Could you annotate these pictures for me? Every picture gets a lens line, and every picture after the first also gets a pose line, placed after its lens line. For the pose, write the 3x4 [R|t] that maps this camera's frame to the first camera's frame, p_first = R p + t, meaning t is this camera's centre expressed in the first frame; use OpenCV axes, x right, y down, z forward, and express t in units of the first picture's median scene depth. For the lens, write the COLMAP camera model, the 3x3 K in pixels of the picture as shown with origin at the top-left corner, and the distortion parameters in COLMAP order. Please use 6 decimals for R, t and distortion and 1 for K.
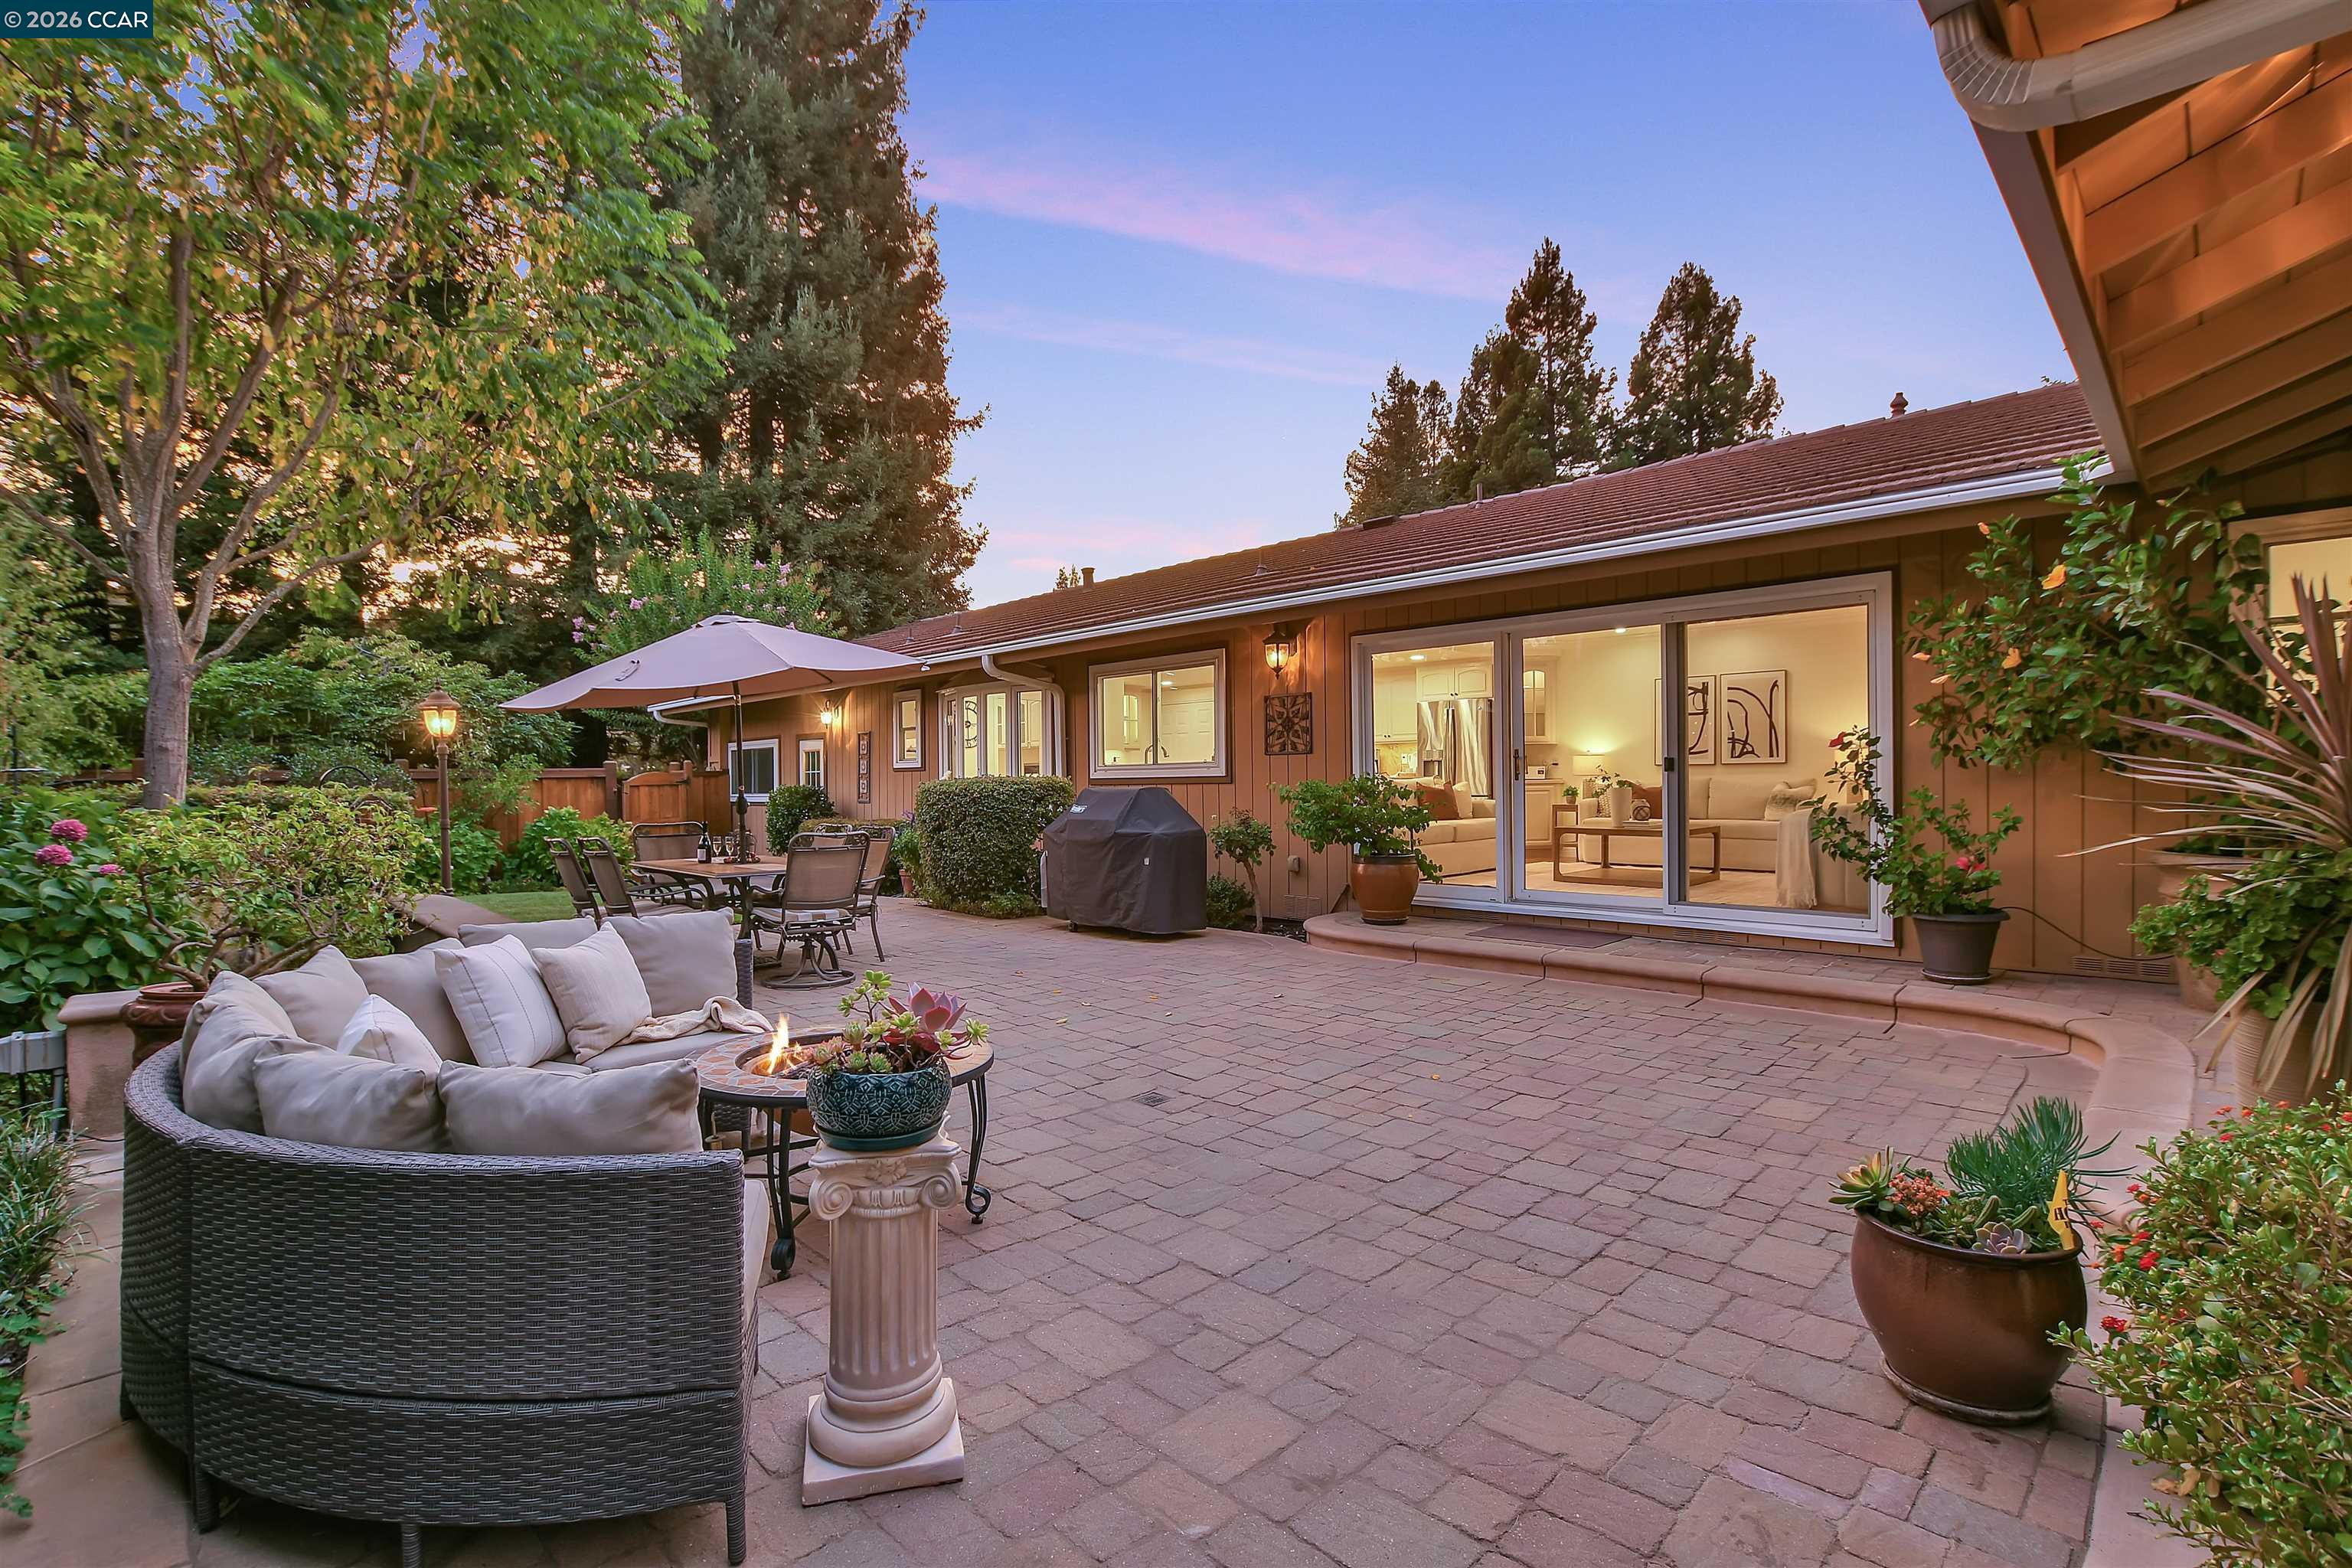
lens RADIAL K [[1071.4, 0, 1174.4], [0, 1071.4, 781.9], [0, 0, 1]] dist [-0.036248, 0.005998]
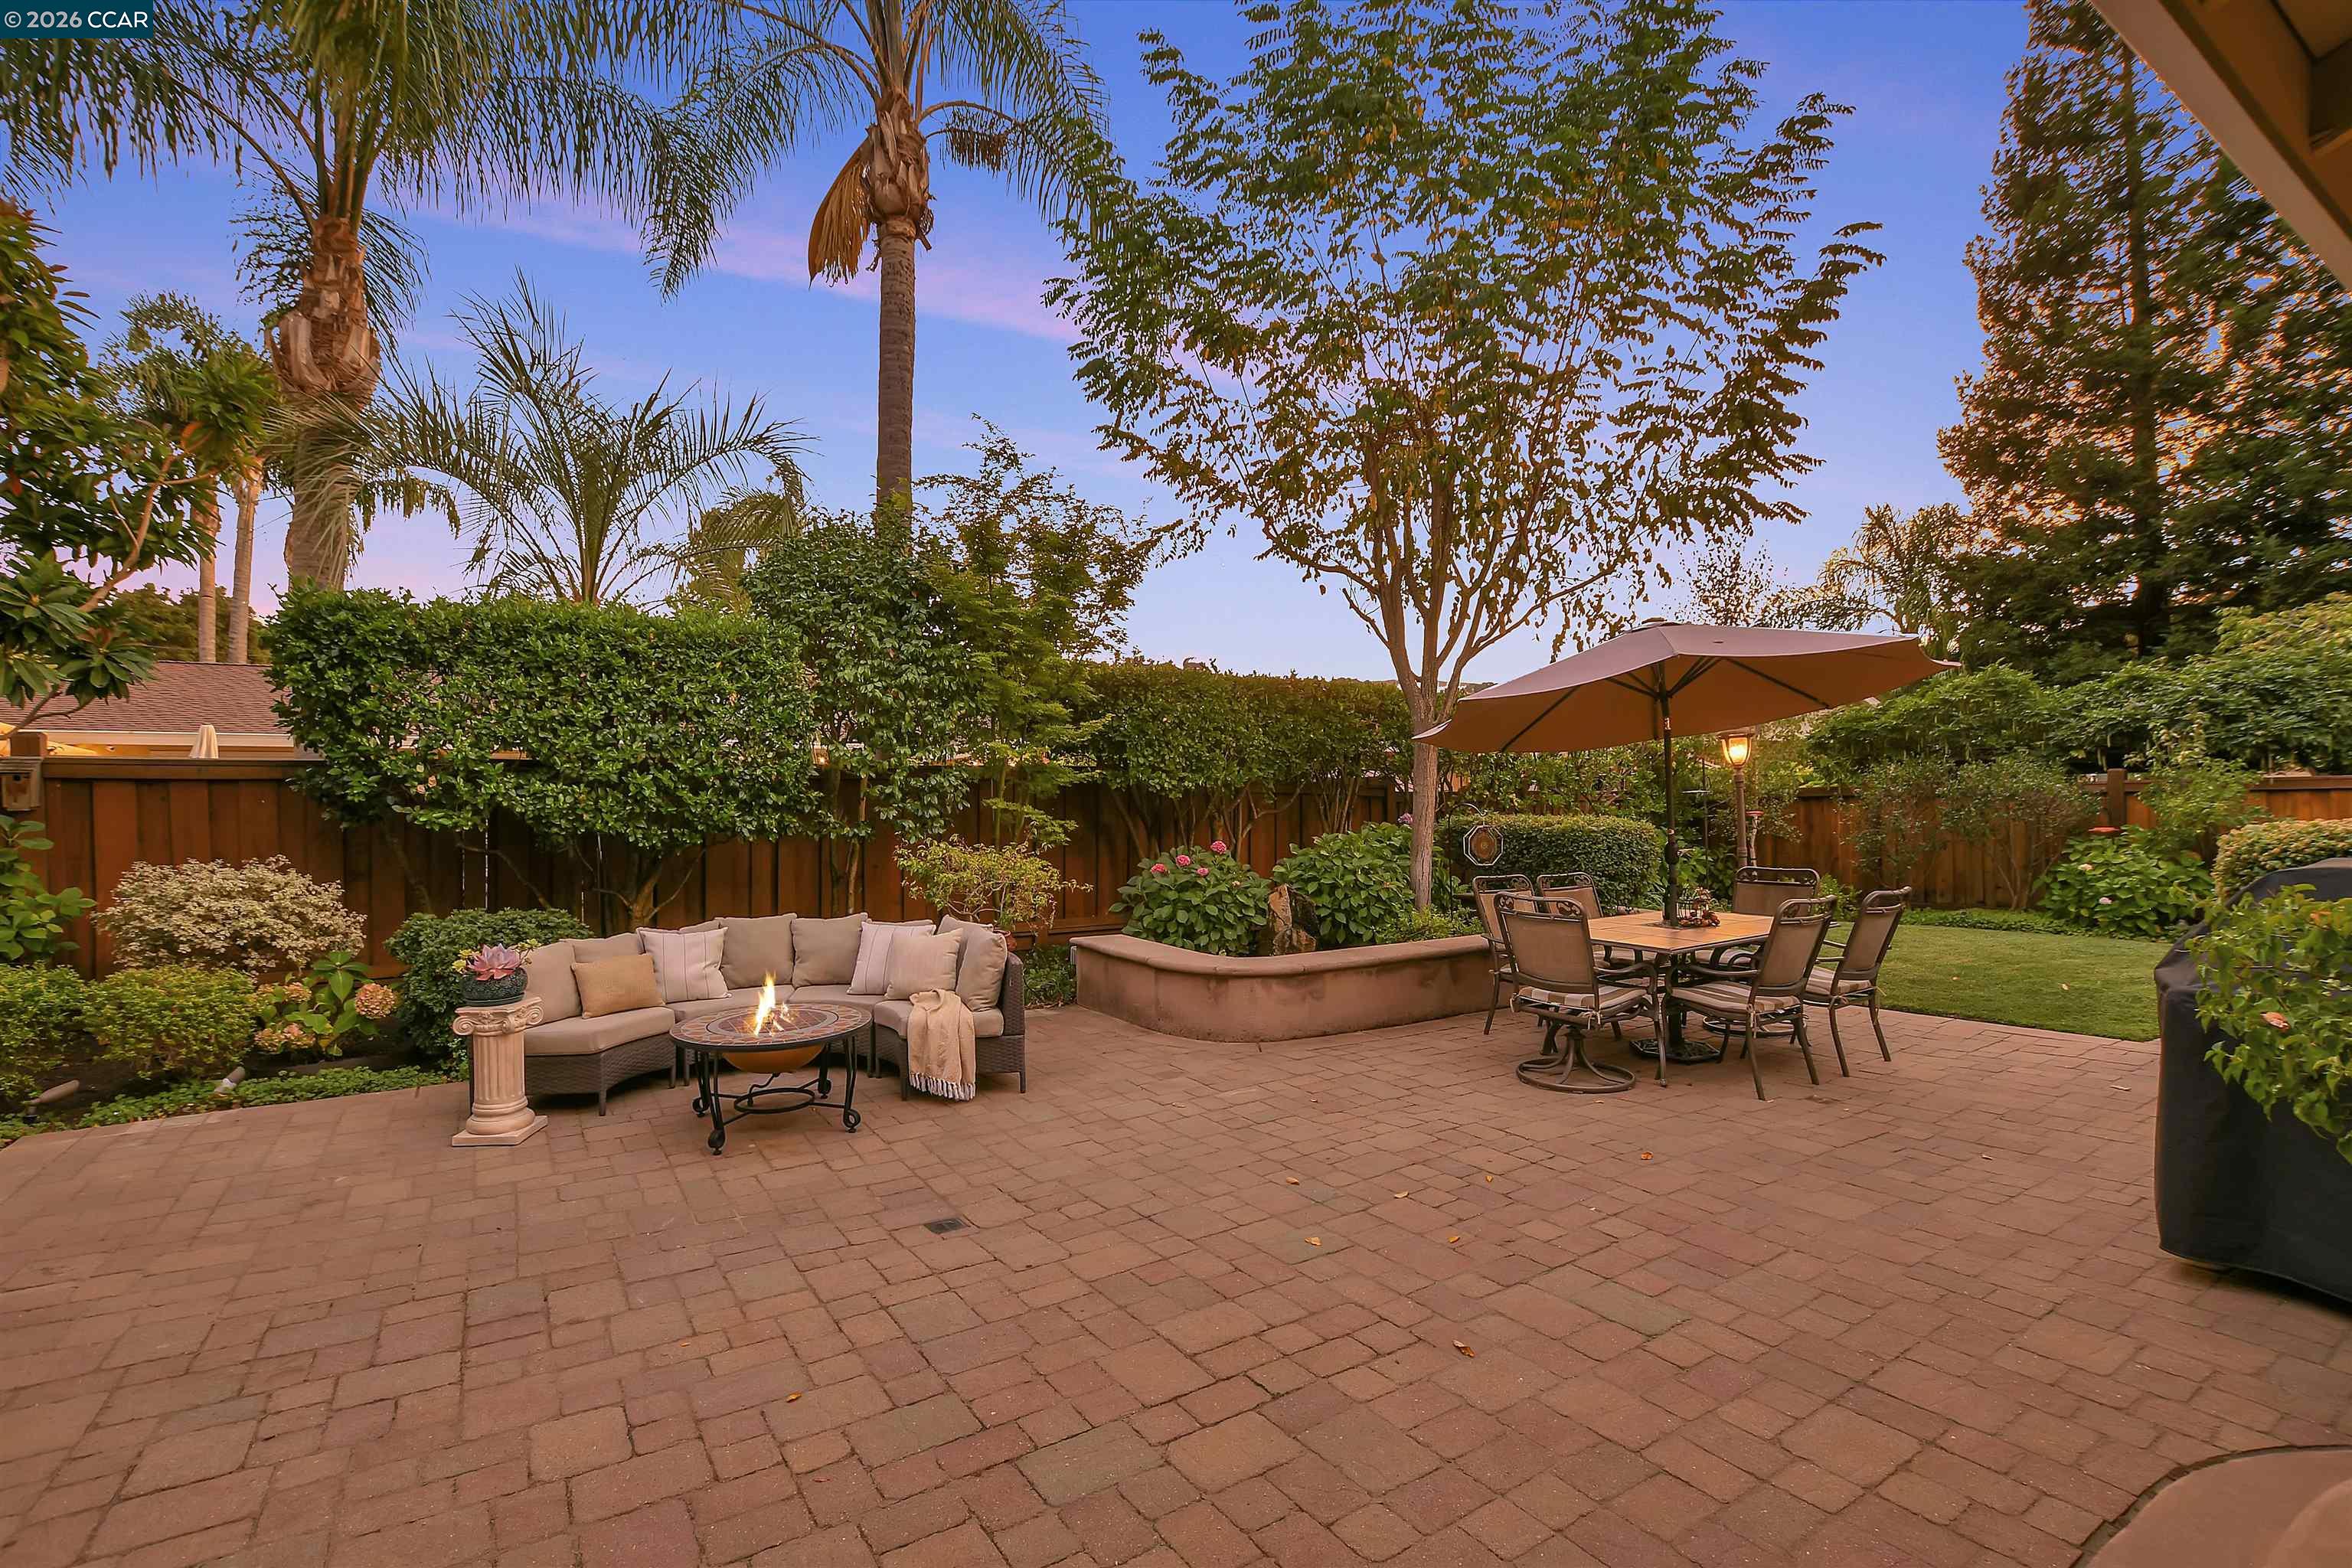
lens RADIAL K [[1070.4, 0, 1175.1], [0, 1070.4, 796.0], [0, 0, 1]] dist [-0.035837, 0.006212]
pose [[-0.208032, 0.008269, -0.978087, 0.794097], [0.018010, 0.999827, 0.004622, -0.055386], [0.977956, -0.016654, -0.208145, 1.378592]]
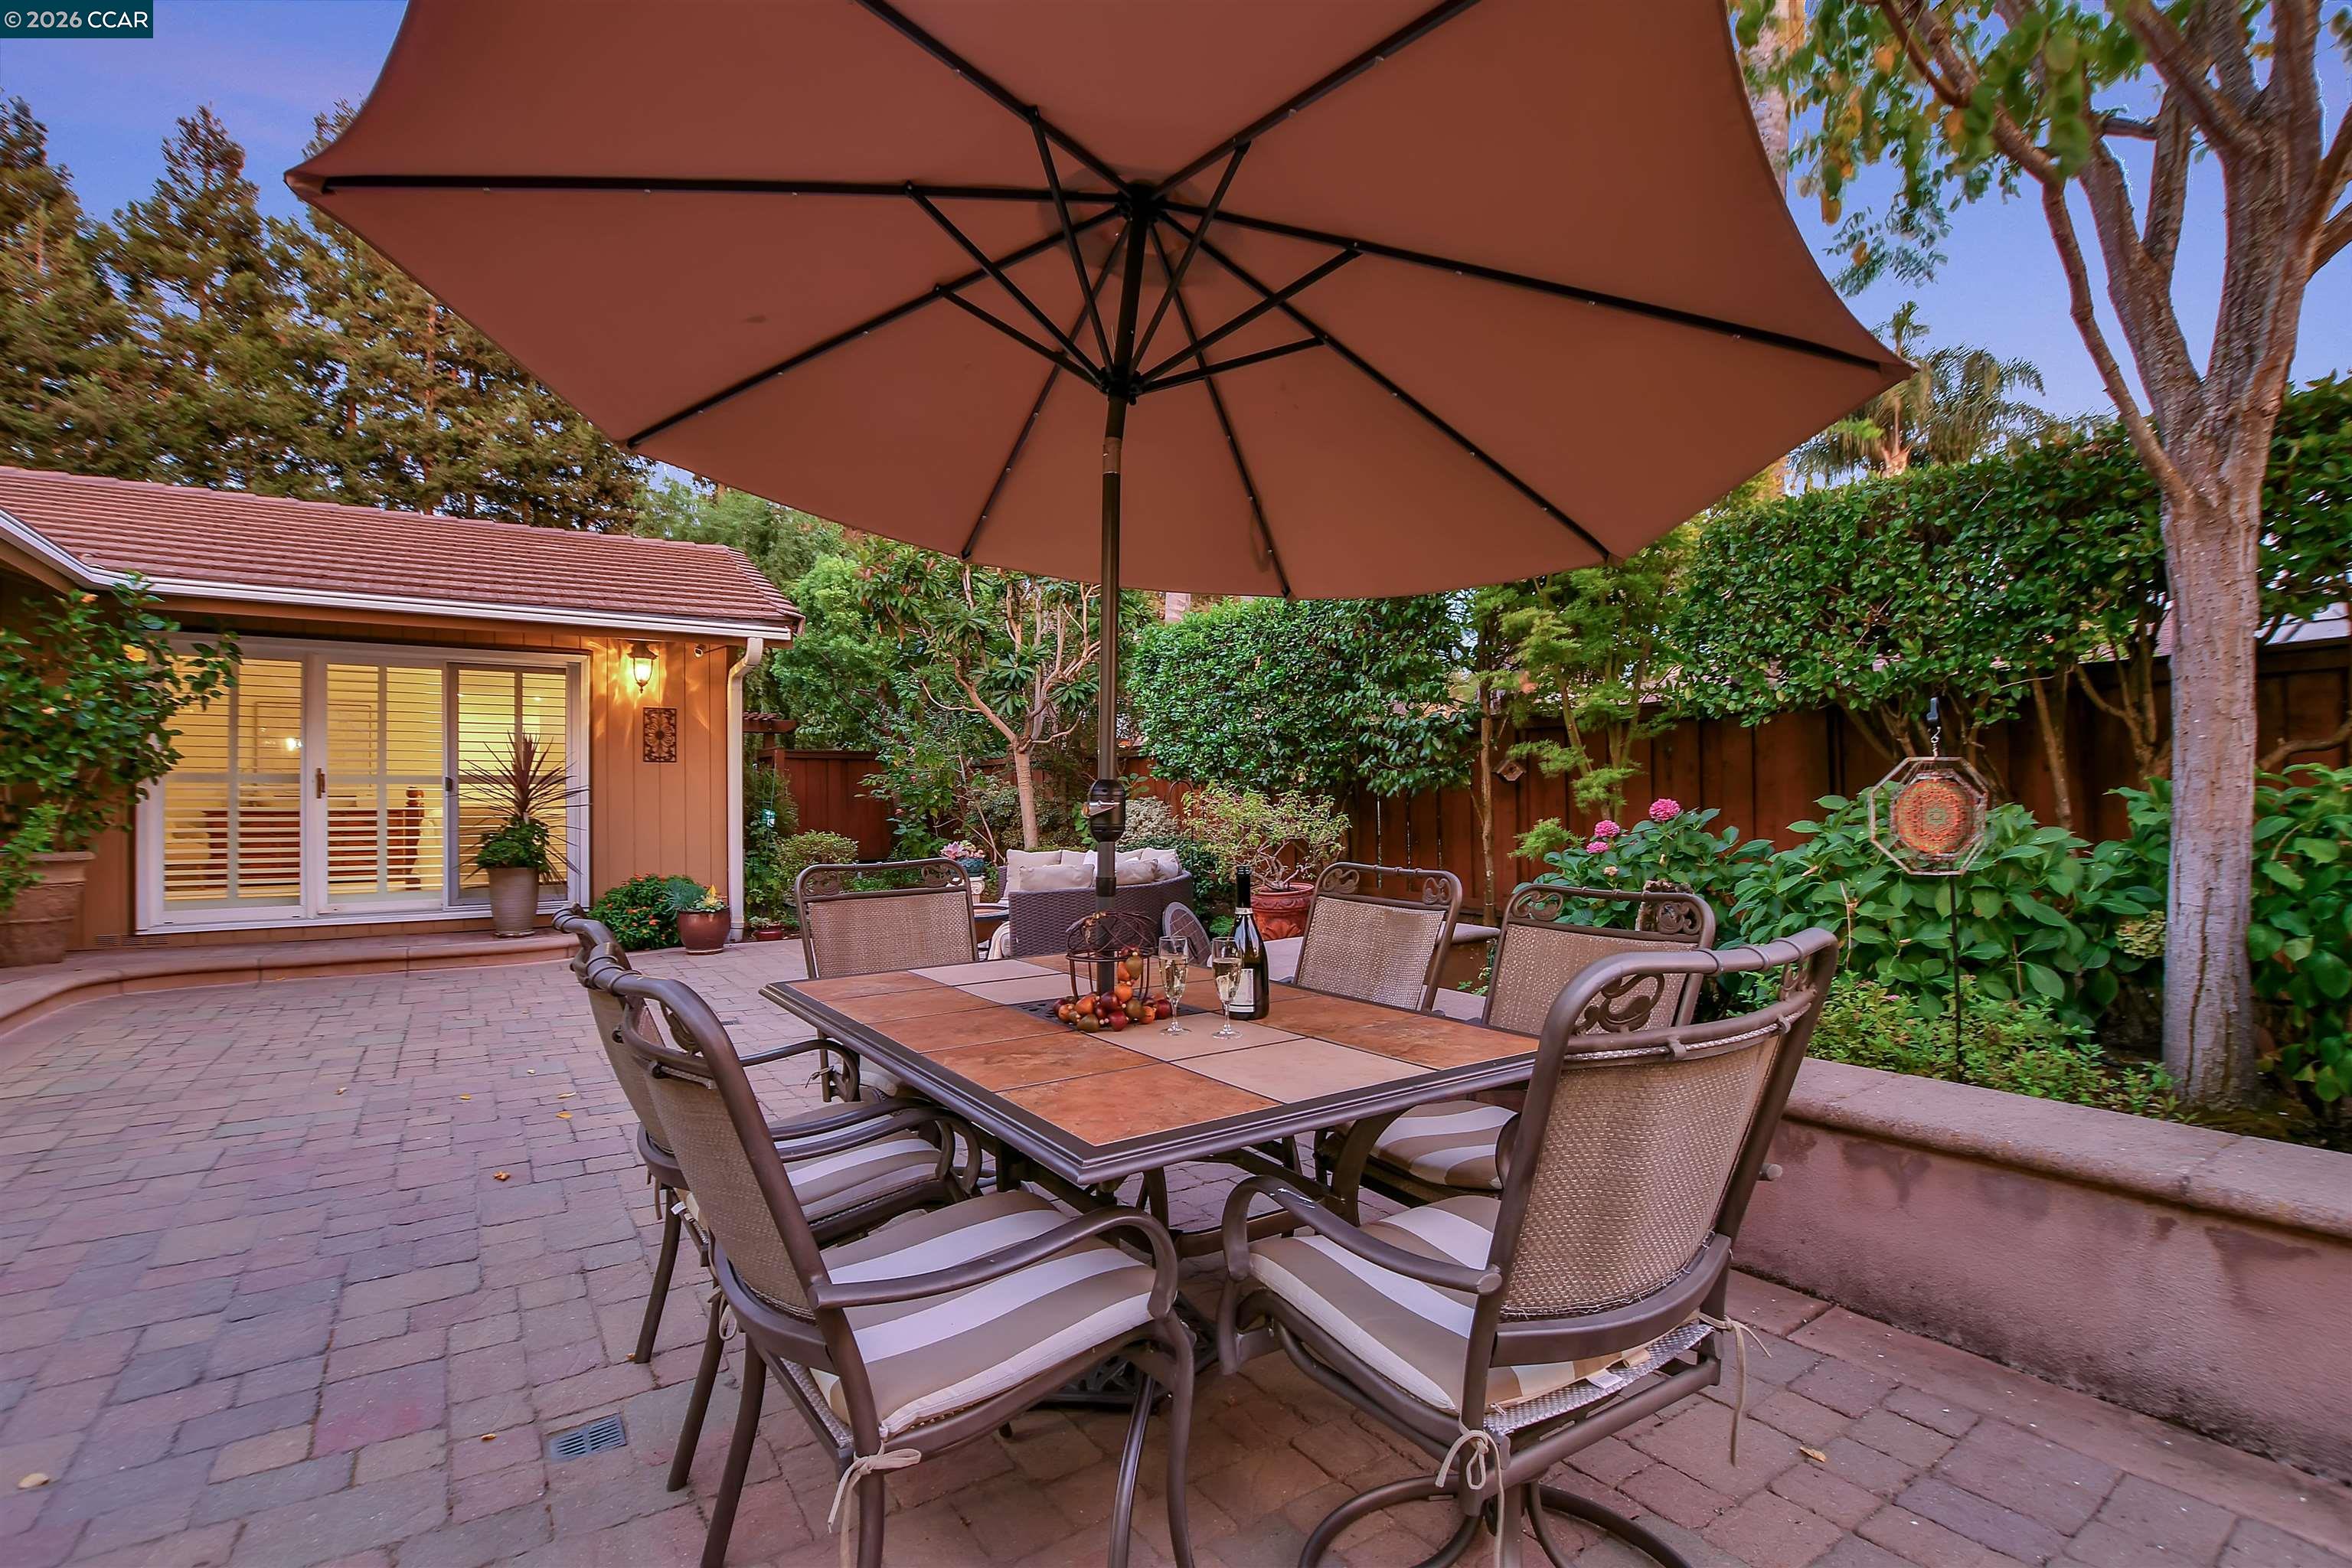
lens RADIAL K [[1071.4, 0, 1175.3], [0, 1071.4, 798.1], [0, 0, 1]] dist [-0.036248, 0.005998]
pose [[-0.982757, 0.019495, 0.183869, -0.826684], [0.018146, 0.999795, -0.009017, 0.037661], [-0.184007, -0.005525, -0.982909, 2.221551]]
